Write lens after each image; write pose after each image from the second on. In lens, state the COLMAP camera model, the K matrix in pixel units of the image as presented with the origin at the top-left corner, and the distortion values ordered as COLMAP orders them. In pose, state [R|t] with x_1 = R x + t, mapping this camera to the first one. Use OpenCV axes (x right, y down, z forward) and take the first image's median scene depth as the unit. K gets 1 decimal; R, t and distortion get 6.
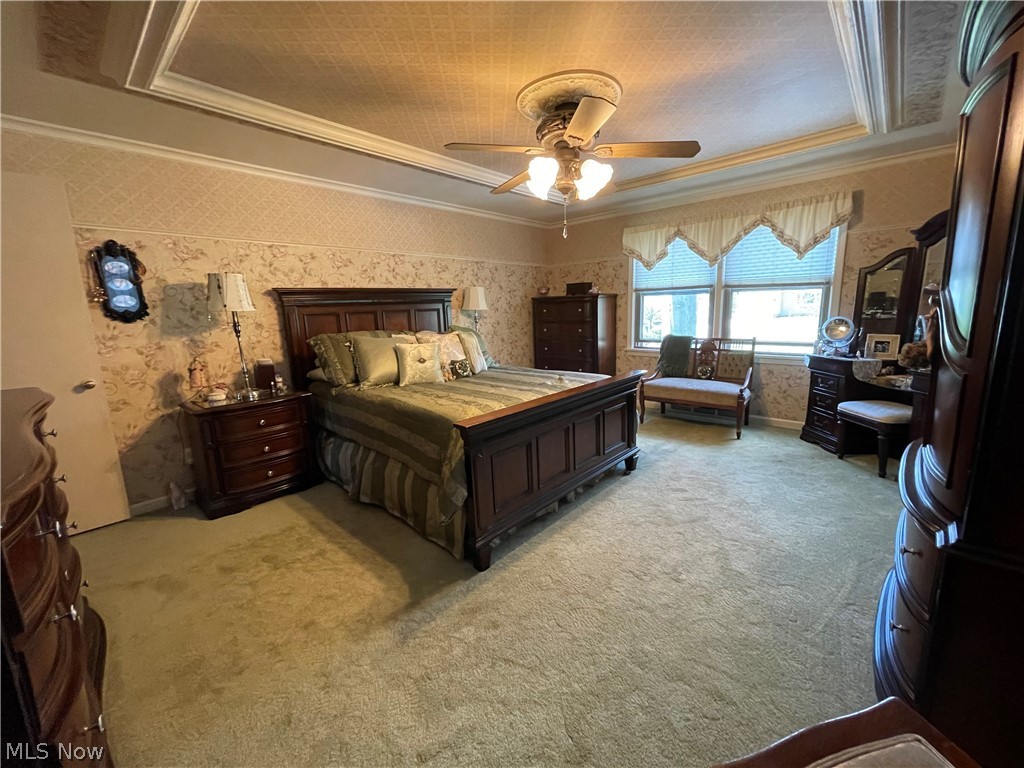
lens RADIAL K [[412.5, 0, 516.7], [0, 412.5, 382.5], [0, 0, 1]] dist [-0.000295, 0.000001]
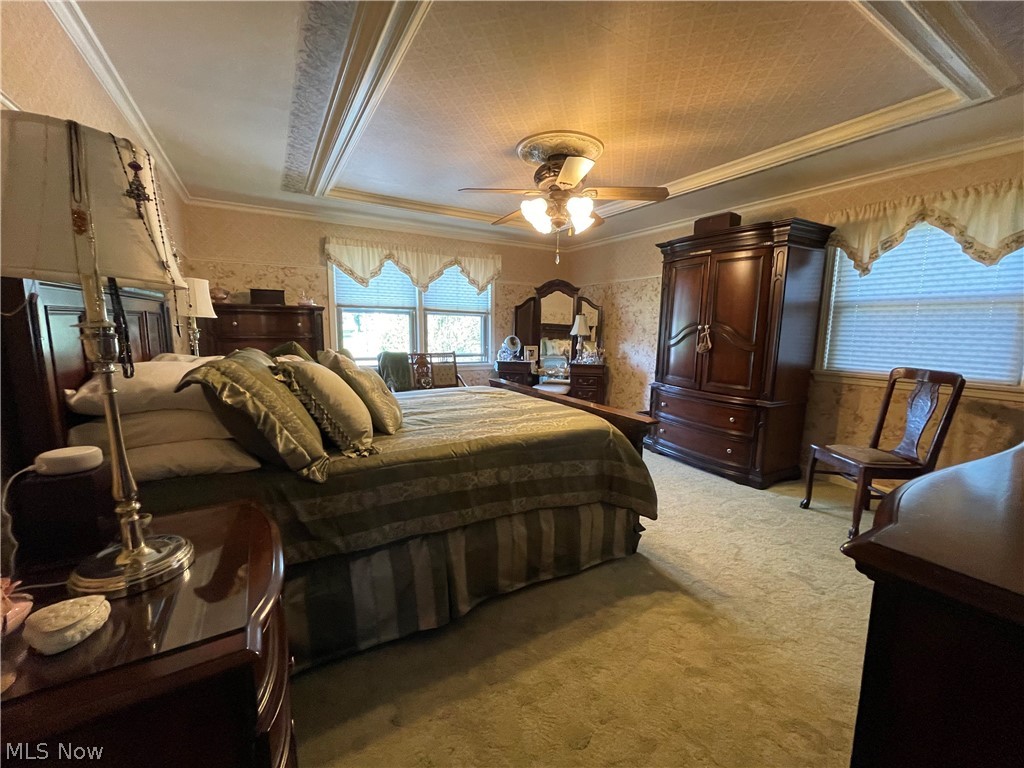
lens RADIAL K [[412.5, 0, 516.7], [0, 412.5, 382.5], [0, 0, 1]] dist [-0.000295, 0.000001]
pose [[0.283374, -0.094825, 0.954310, -0.616802], [0.148060, 0.987494, 0.054157, -0.055934], [-0.947511, 0.125948, 0.293870, 0.465805]]
